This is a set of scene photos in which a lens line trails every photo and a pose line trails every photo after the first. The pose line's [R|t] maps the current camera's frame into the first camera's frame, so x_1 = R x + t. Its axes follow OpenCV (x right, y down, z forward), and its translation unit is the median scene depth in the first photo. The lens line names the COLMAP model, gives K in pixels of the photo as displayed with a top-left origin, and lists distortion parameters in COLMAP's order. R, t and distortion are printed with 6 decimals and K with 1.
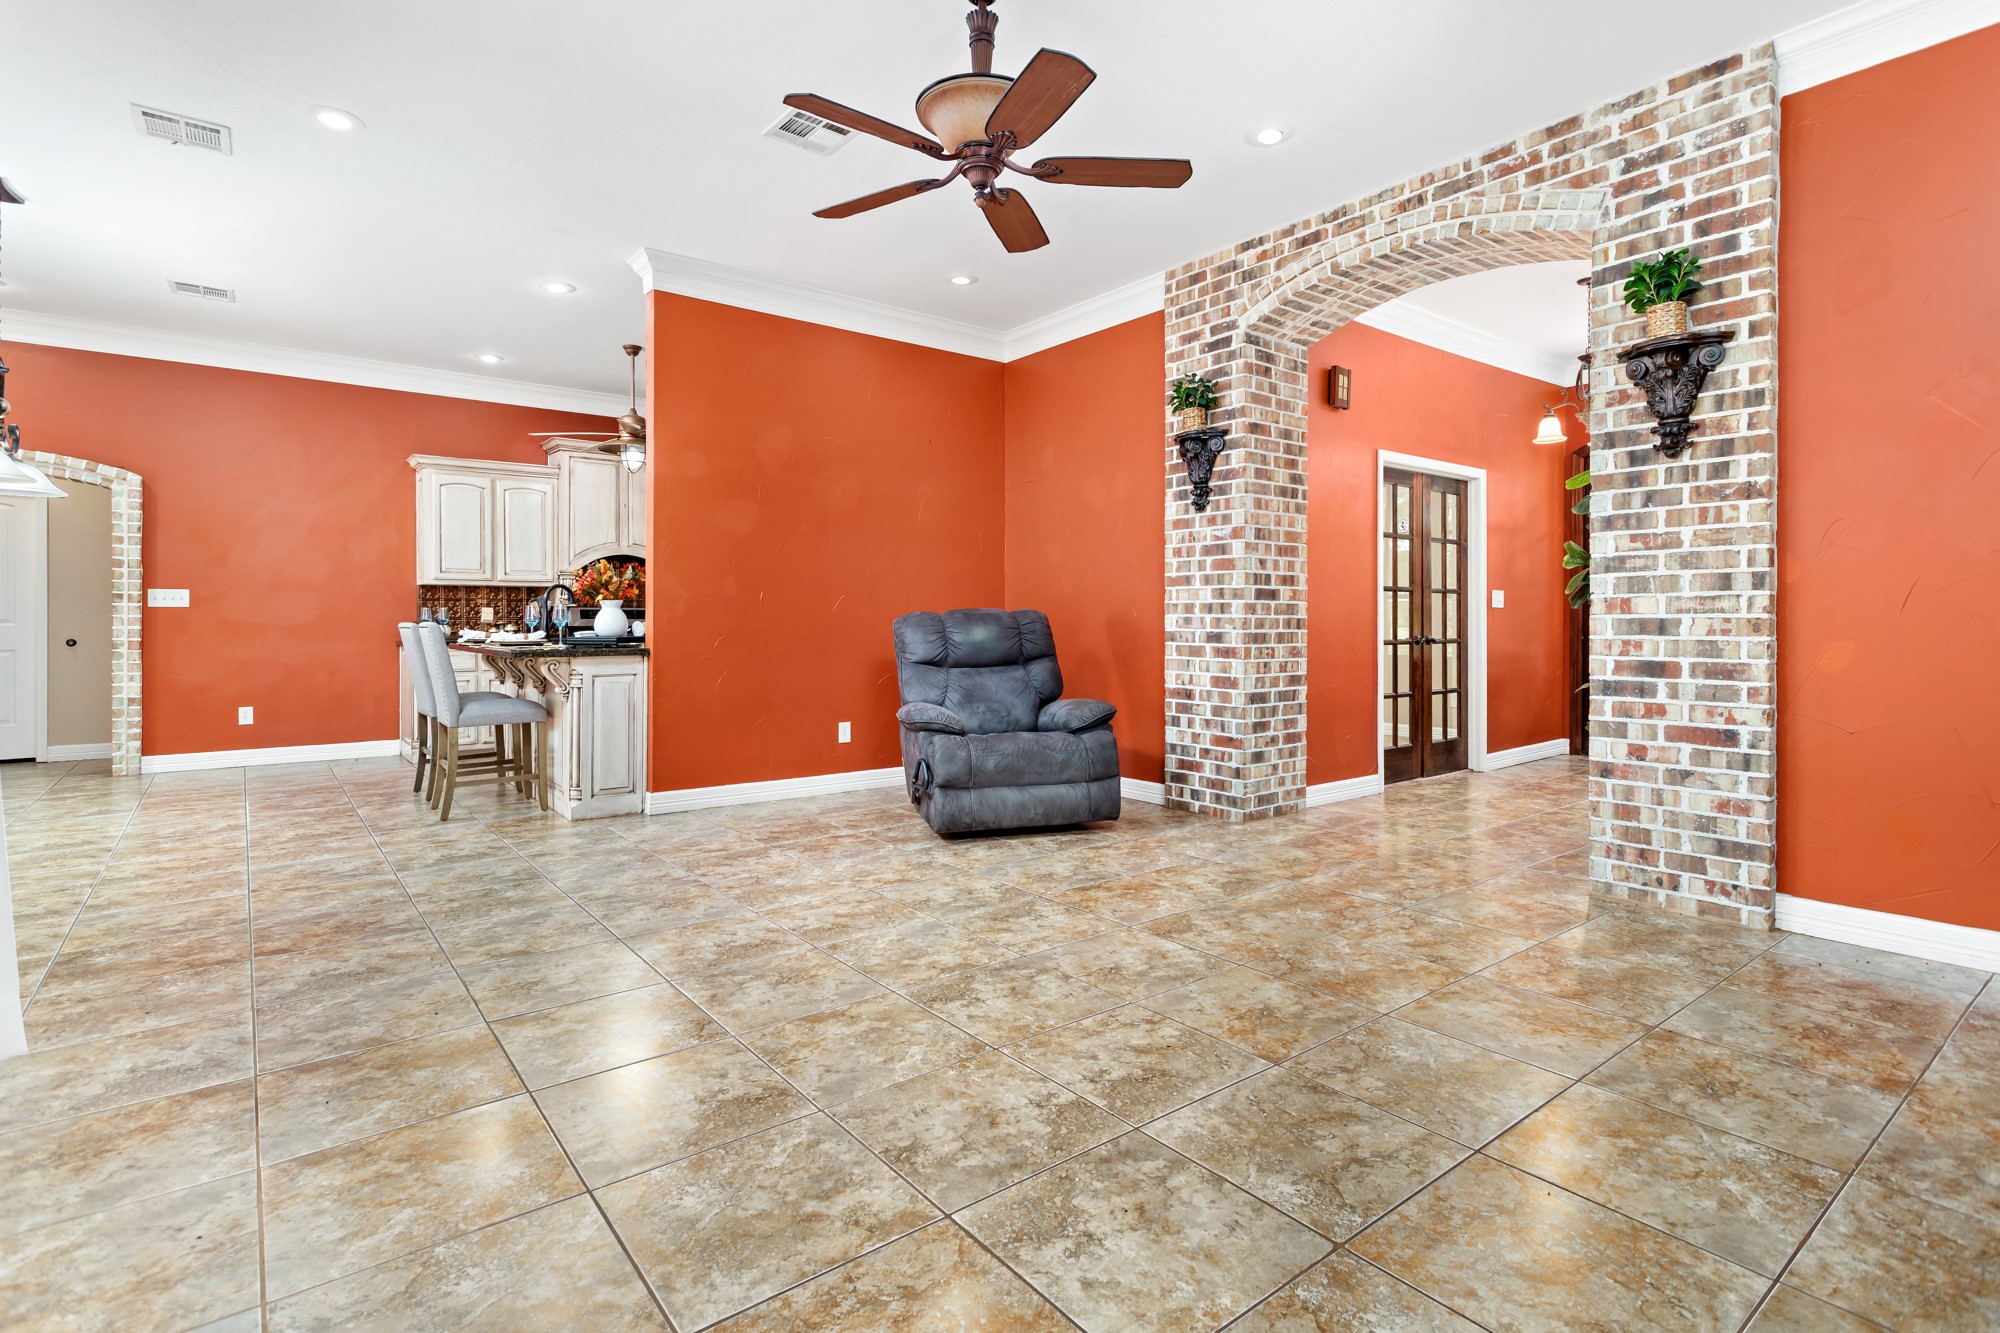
lens RADIAL K [[953.7, 0, 1002.5], [0, 953.7, 618.4], [0, 0, 1]] dist [0.004098, -0.002134]
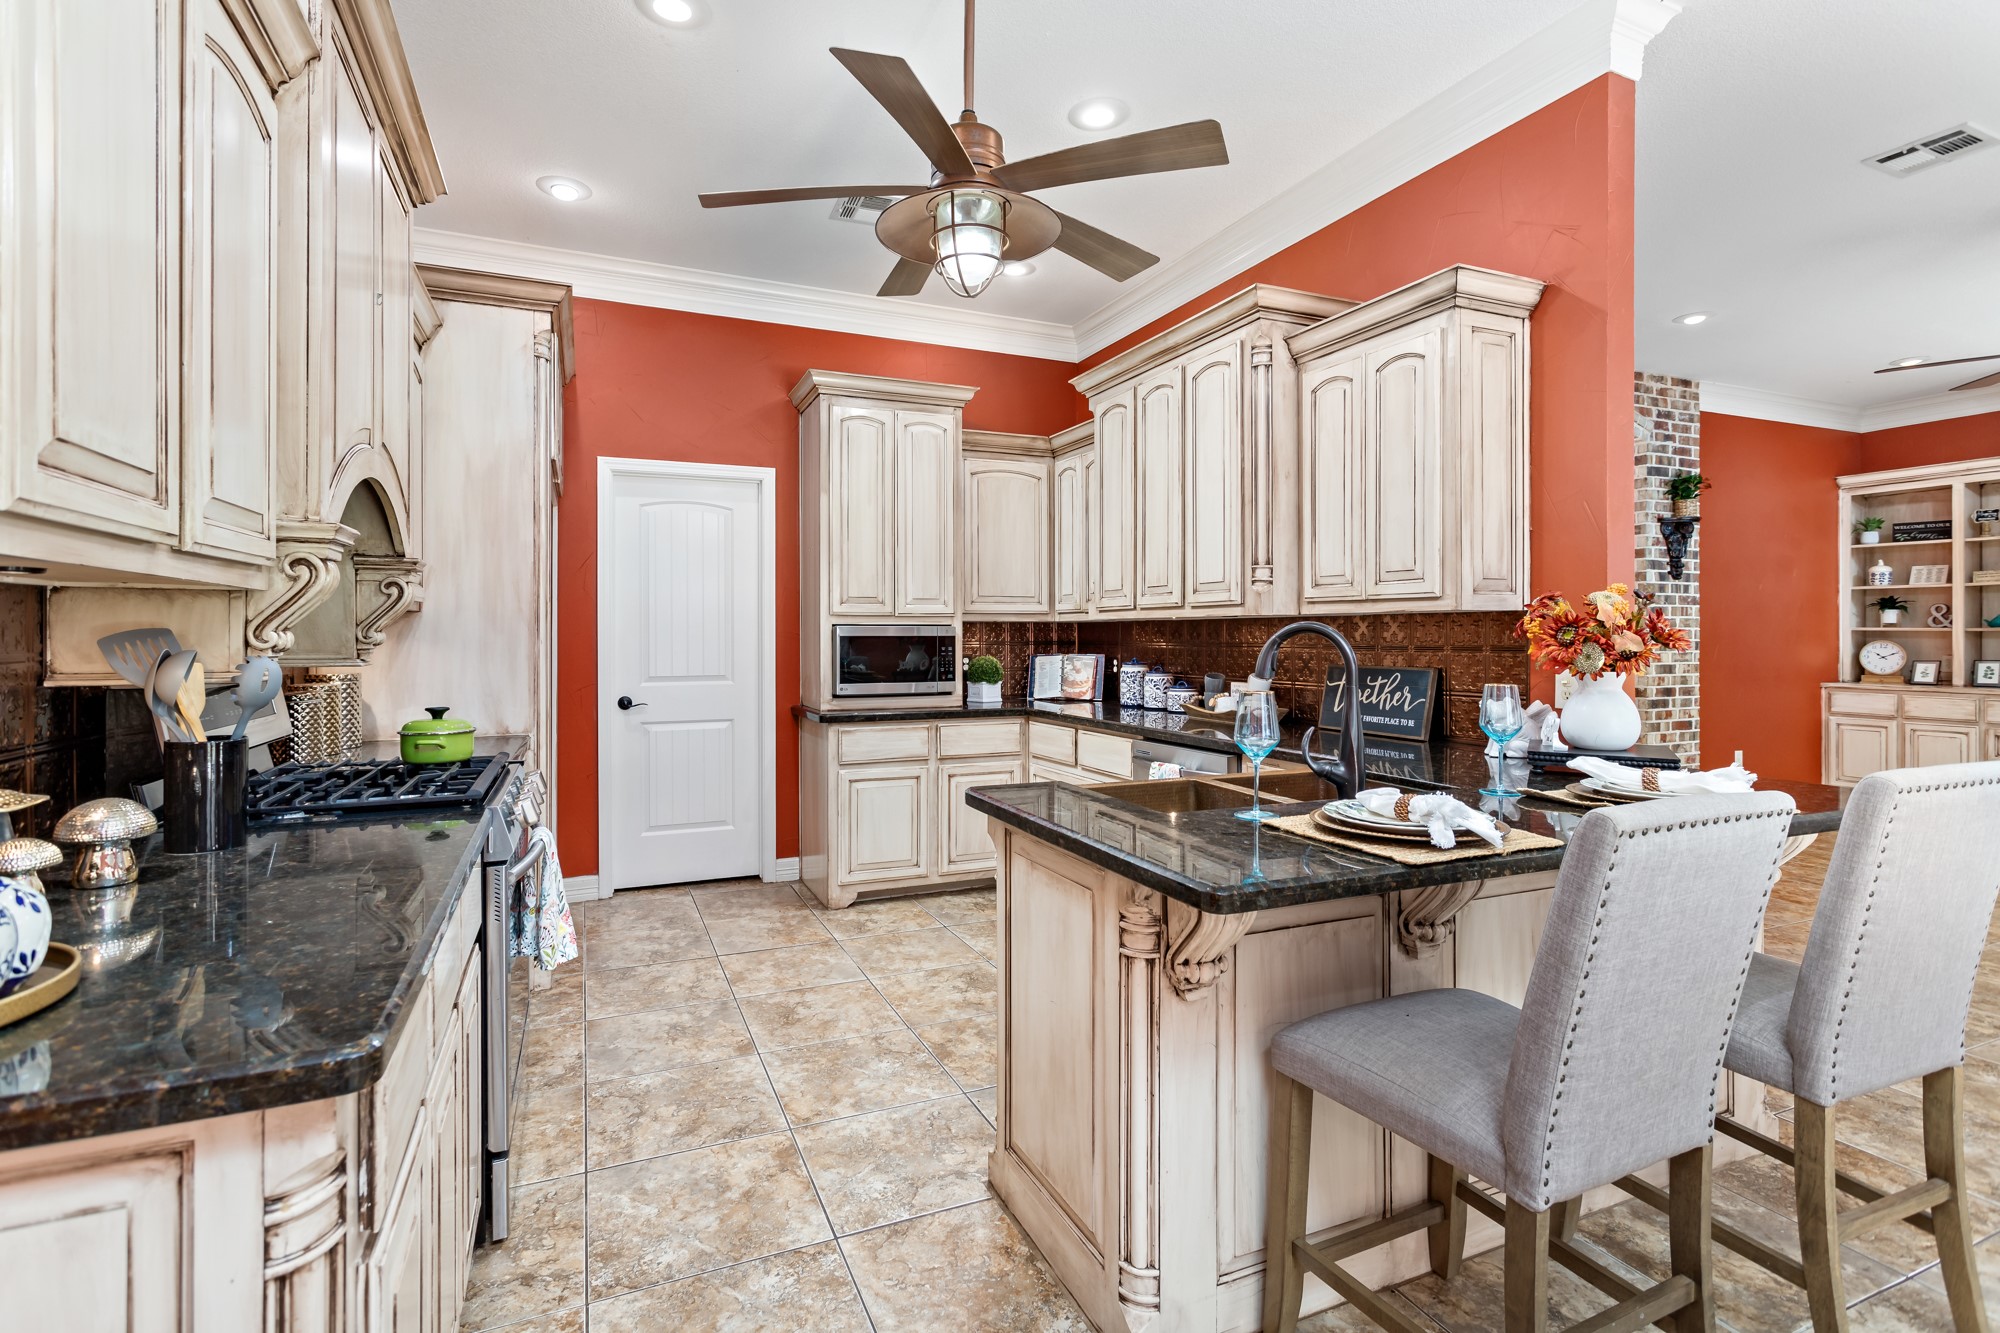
lens RADIAL K [[953.7, 0, 978.8], [0, 953.7, 635.3], [0, 0, 1]] dist [0.004098, -0.002134]
pose [[0.265802, 0.000445, 0.964028, -1.463894], [-0.003106, 0.999995, 0.000395, -0.053760], [-0.964023, -0.003099, 0.265802, 1.803931]]
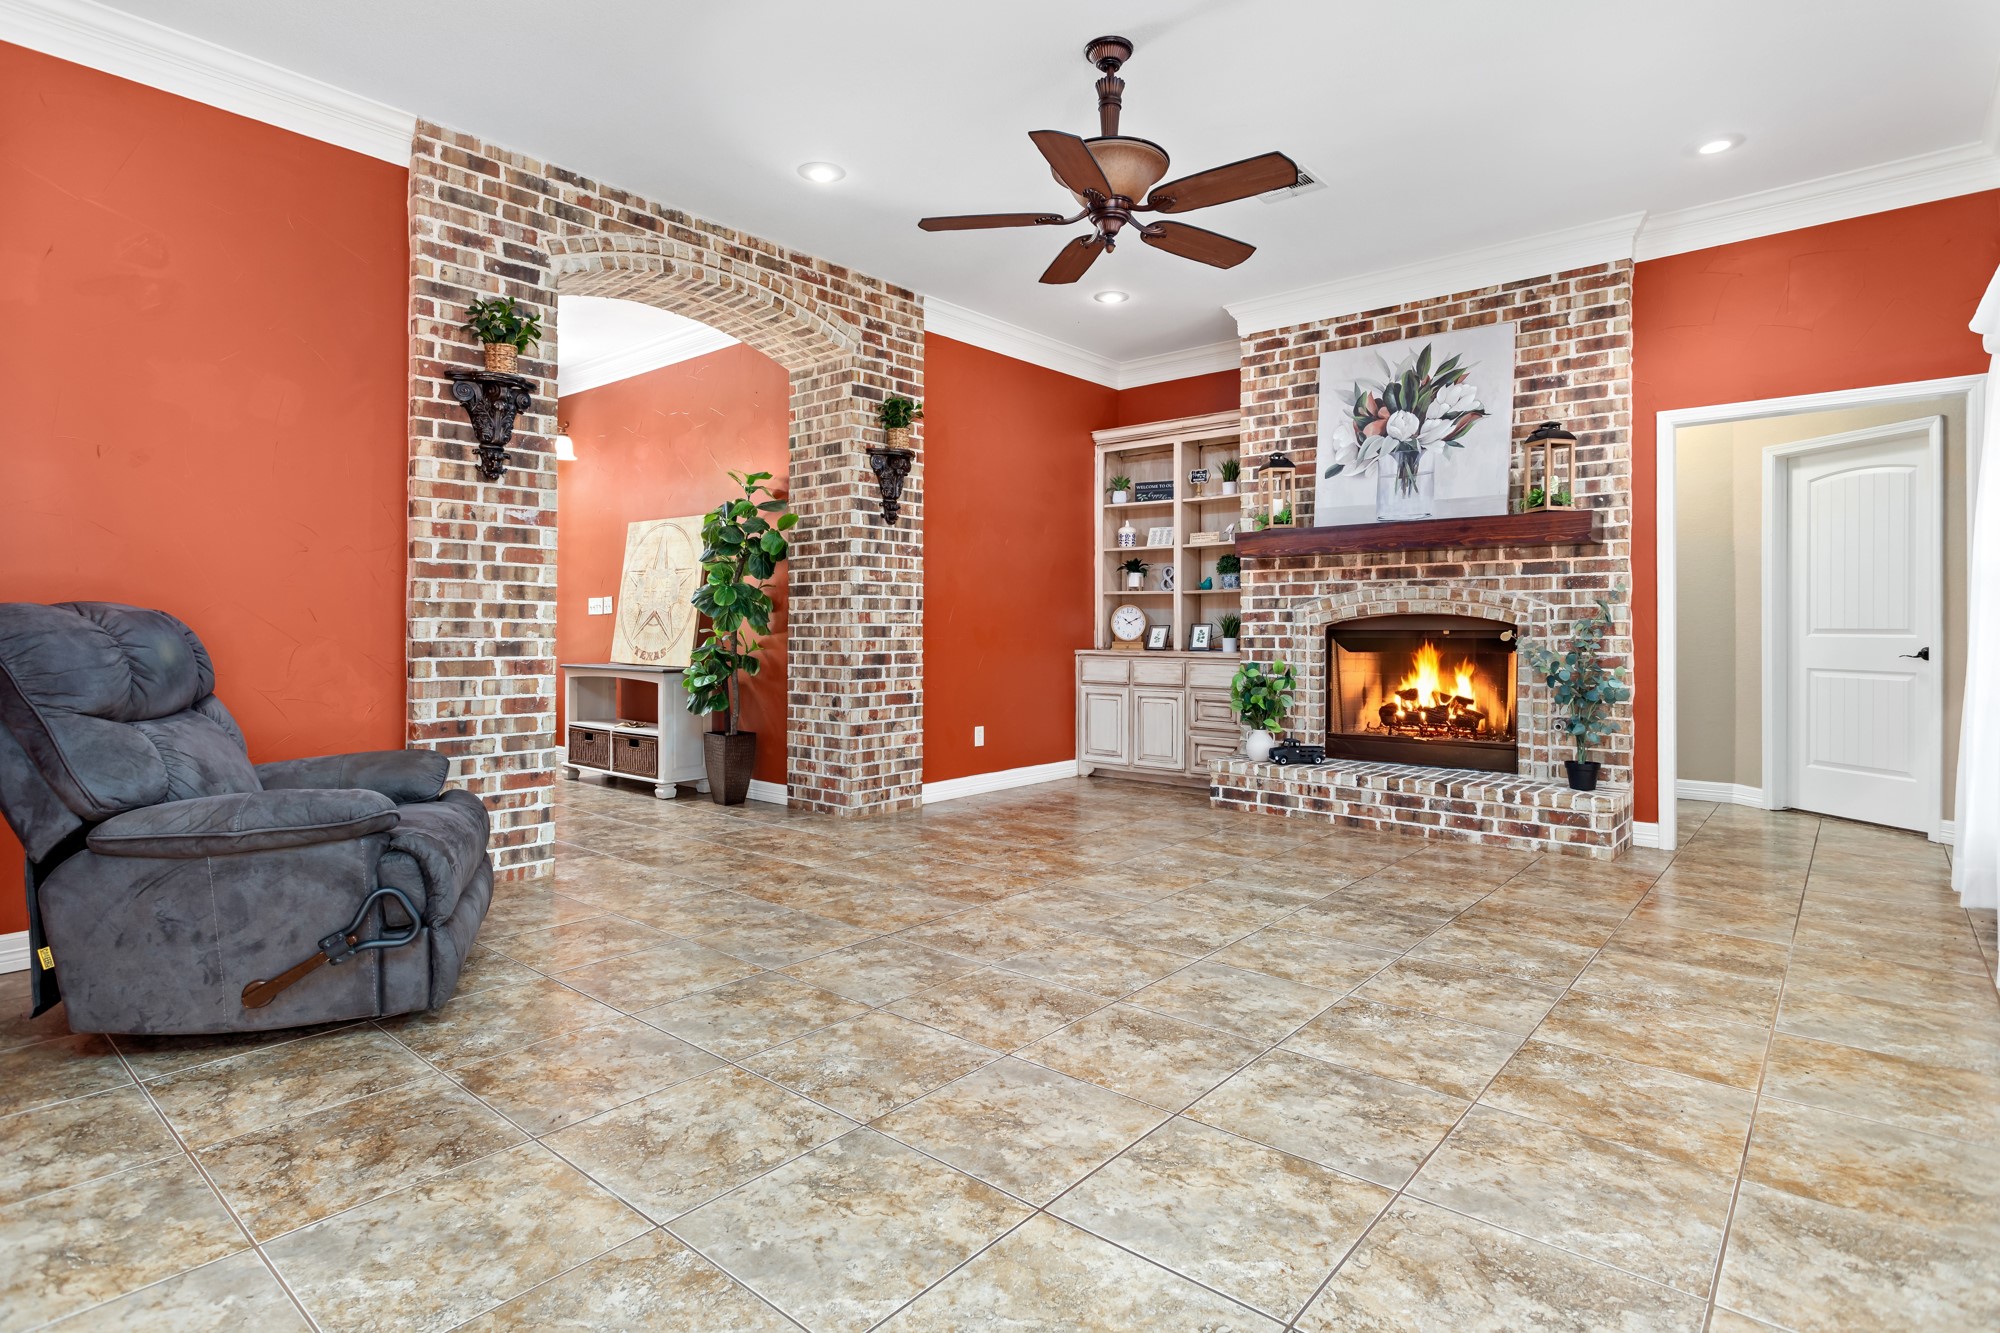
lens RADIAL K [[1004.9, 0, 994.9], [0, 1004.9, 619.8], [0, 0, 1]] dist [-0.014010, 0.003354]
pose [[-0.183235, 0.008695, 0.983031, -0.945226], [-0.004160, 0.999945, -0.009621, 0.004333], [-0.983060, -0.005853, -0.183189, 1.119873]]
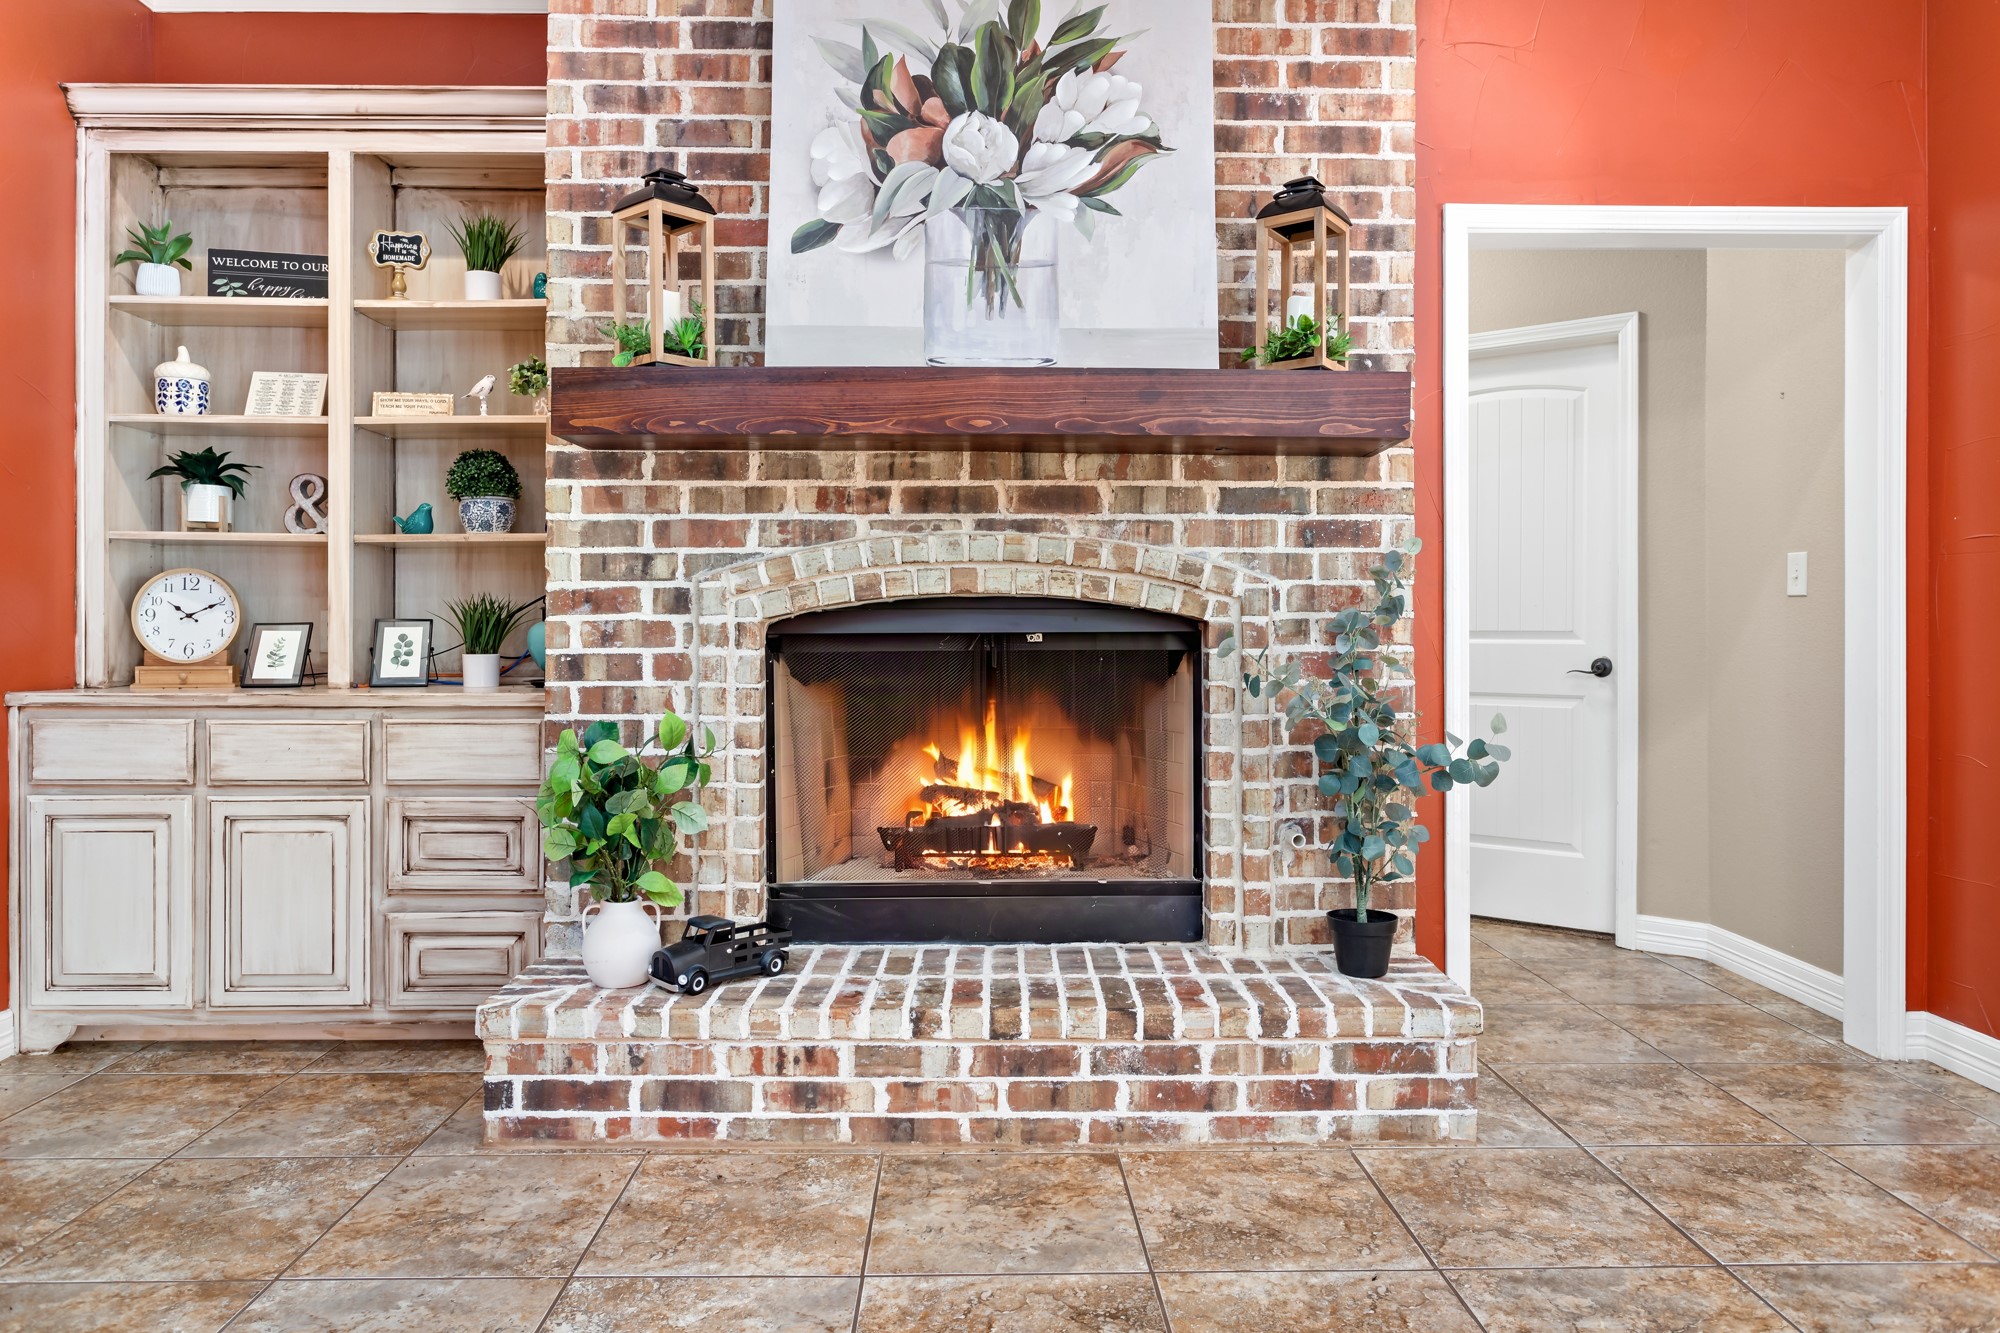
lens RADIAL K [[1252.7, 0, 999.4], [0, 1252.7, 633.7], [0, 0, 1]] dist [-0.007913, 0.003467]
pose [[-0.794564, -0.000279, 0.607180, -0.049872], [-0.001420, 0.999998, -0.001398, 0.003553], [-0.607178, -0.001973, -0.794563, 0.858065]]
